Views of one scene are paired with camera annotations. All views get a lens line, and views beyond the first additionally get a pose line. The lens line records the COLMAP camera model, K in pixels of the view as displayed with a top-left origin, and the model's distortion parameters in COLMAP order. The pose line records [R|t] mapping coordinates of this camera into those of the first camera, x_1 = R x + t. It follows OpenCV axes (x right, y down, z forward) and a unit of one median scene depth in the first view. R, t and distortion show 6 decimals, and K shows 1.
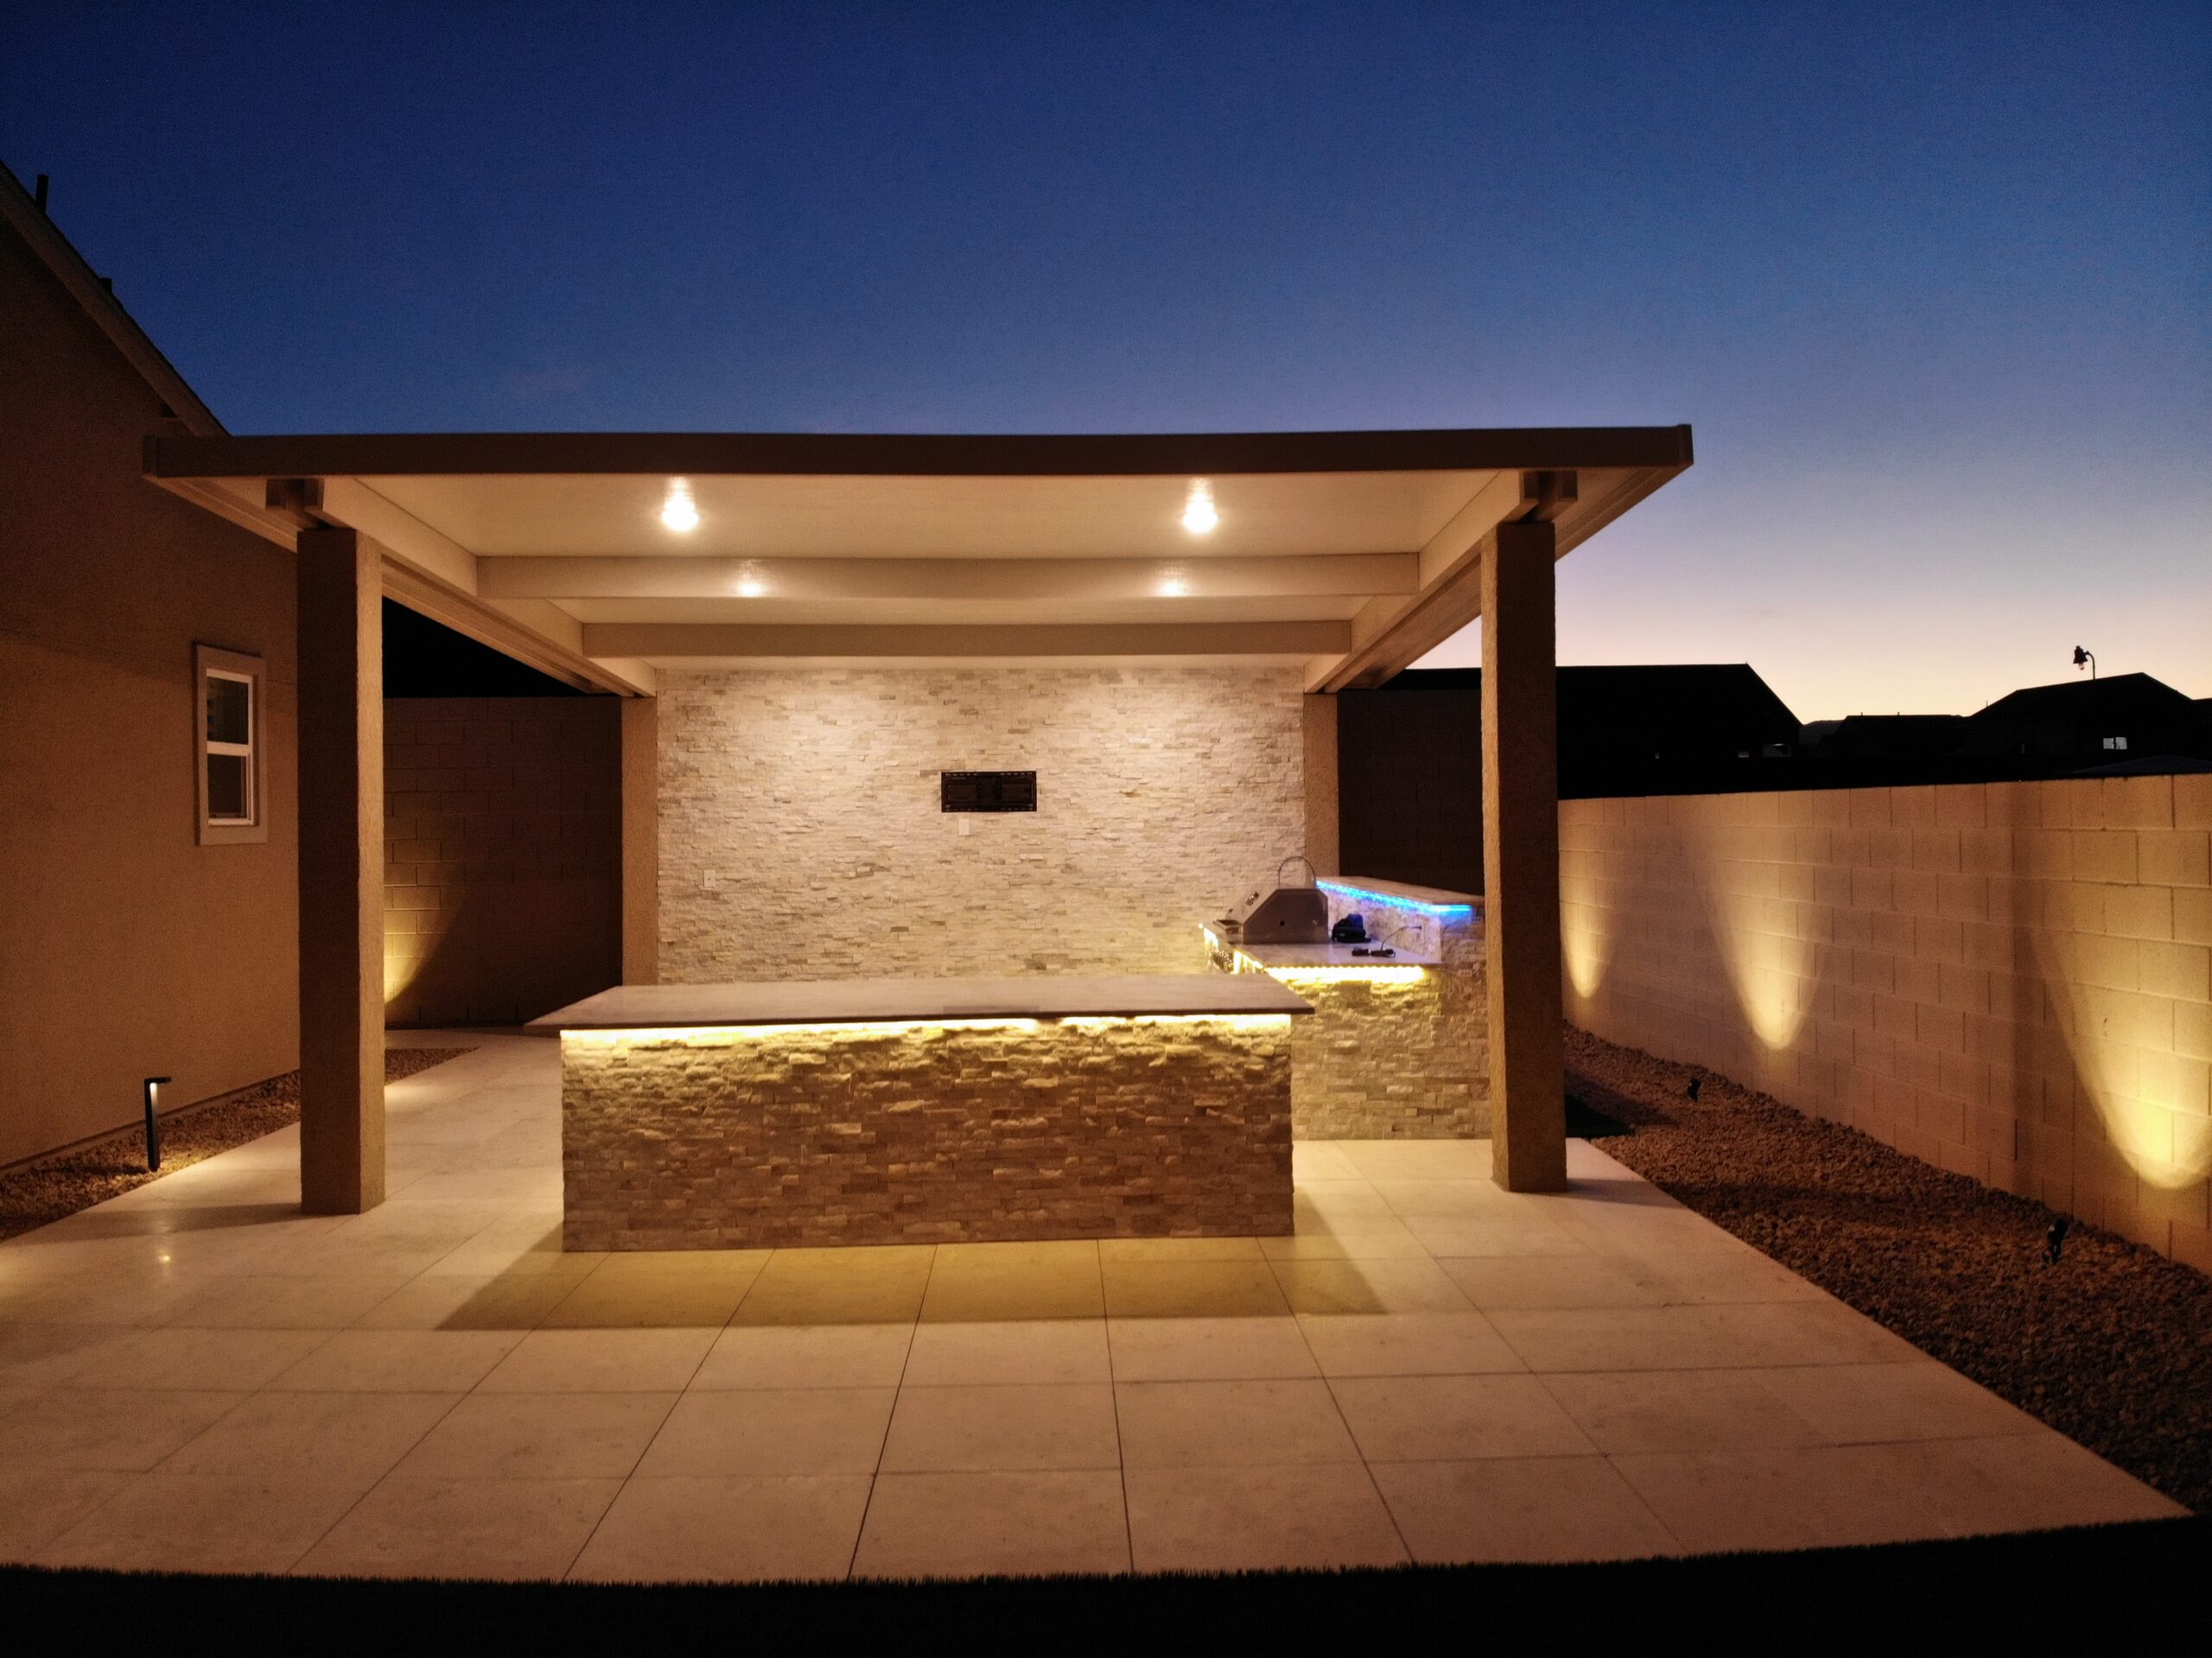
lens RADIAL K [[1600.4, 0, 1112.3], [0, 1600.4, 801.8], [0, 0, 1]] dist [0.264712, -0.506545]
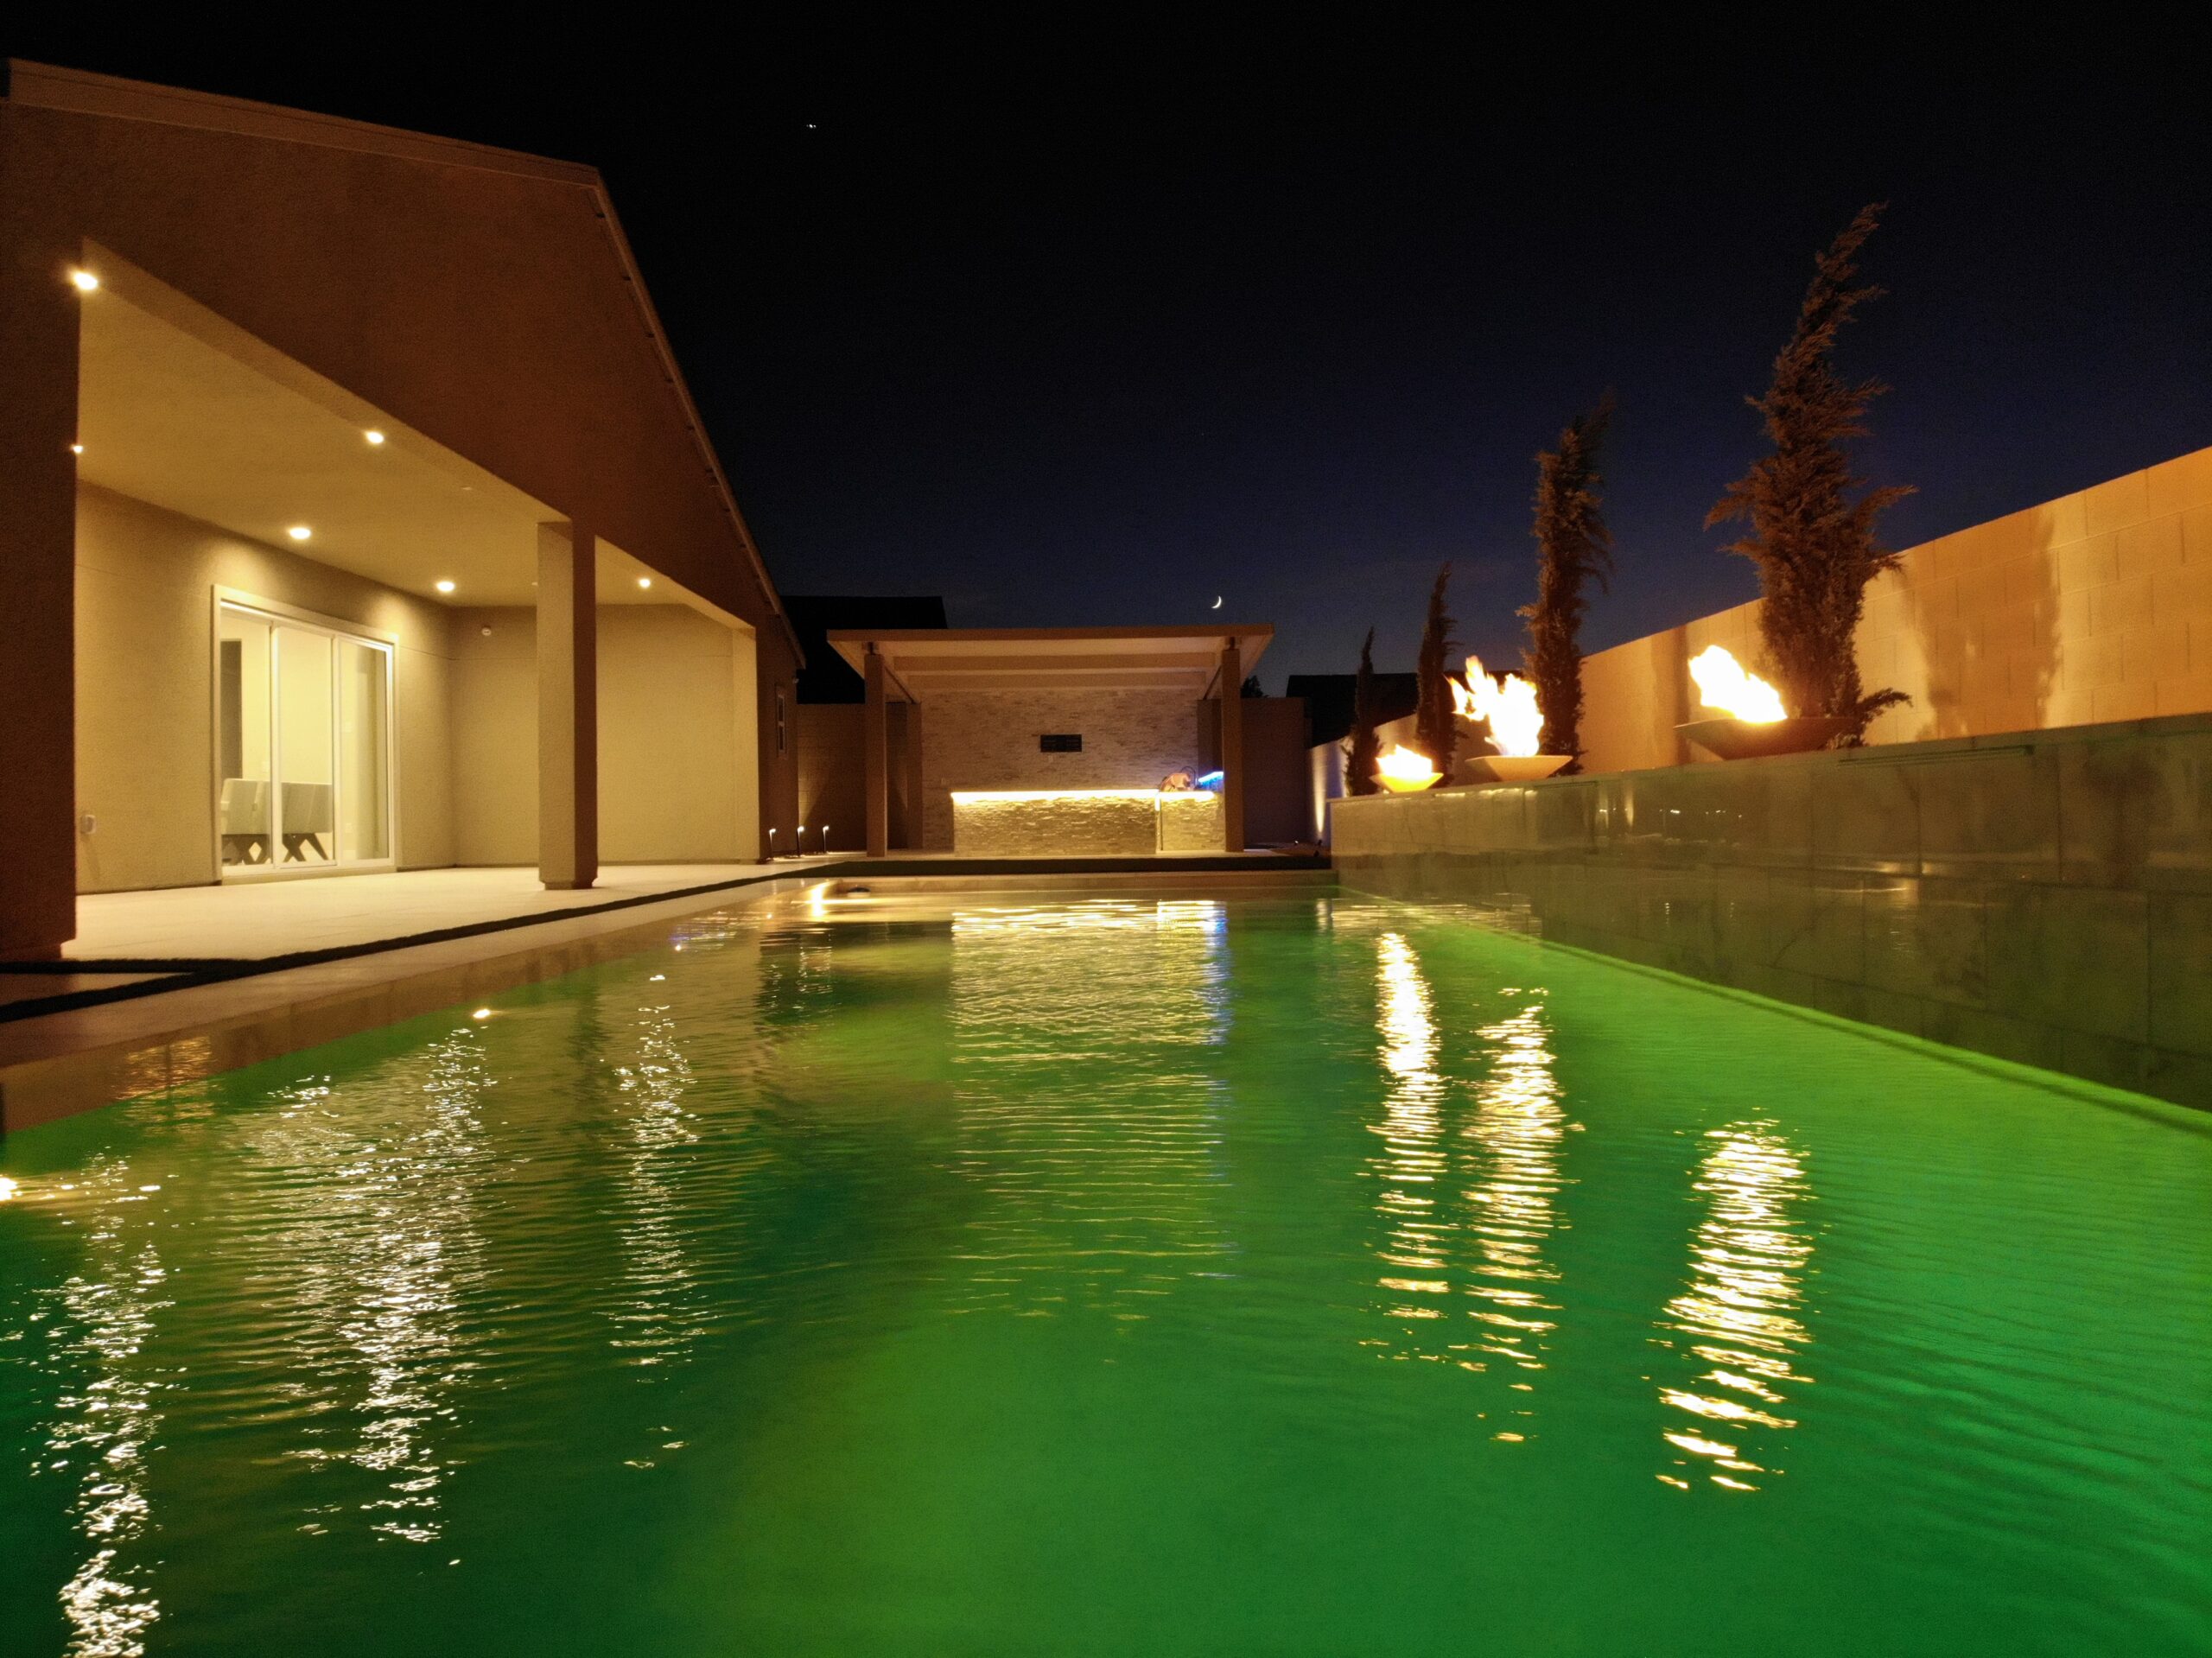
lens RADIAL K [[1600.4, 0, 1112.3], [0, 1600.4, 801.8], [0, 0, 1]] dist [0.264712, -0.506545]
pose [[0.999692, -0.004606, -0.024390, 0.079469], [0.004594, 0.999989, -0.000552, 0.119277], [0.024392, 0.000439, 0.999702, -1.963100]]
